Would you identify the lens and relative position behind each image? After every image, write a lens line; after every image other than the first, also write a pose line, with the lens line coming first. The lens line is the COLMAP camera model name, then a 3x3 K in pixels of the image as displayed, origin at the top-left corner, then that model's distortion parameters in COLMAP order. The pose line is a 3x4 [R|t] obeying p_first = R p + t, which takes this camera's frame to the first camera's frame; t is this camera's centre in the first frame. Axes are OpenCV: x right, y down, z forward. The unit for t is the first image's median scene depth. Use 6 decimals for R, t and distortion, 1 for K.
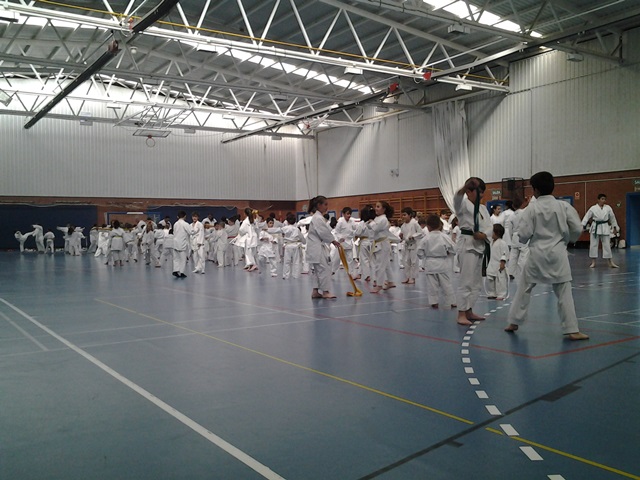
lens RADIAL K [[620.8, 0, 320.0], [0, 620.8, 287.0], [0, 0, 1]] dist [0.090653, -0.171925]
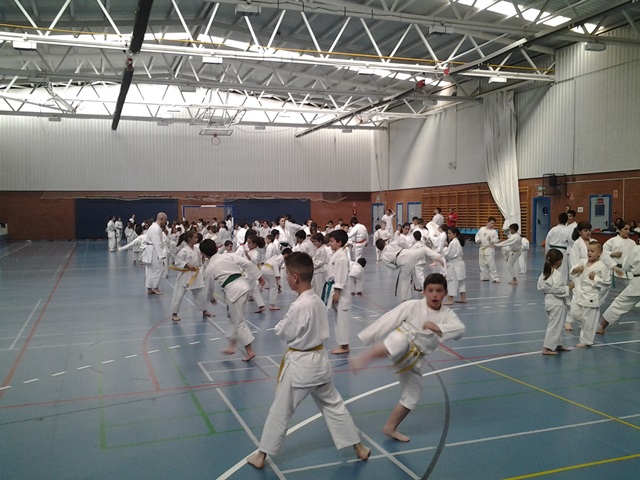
lens RADIAL K [[620.8, 0, 320.0], [0, 620.8, 287.0], [0, 0, 1]] dist [0.090653, -0.171925]
pose [[0.971633, 0.033864, -0.234058, 0.181557], [-0.026628, 0.999067, 0.034009, -0.024872], [0.234991, -0.026811, 0.971628, -0.003233]]
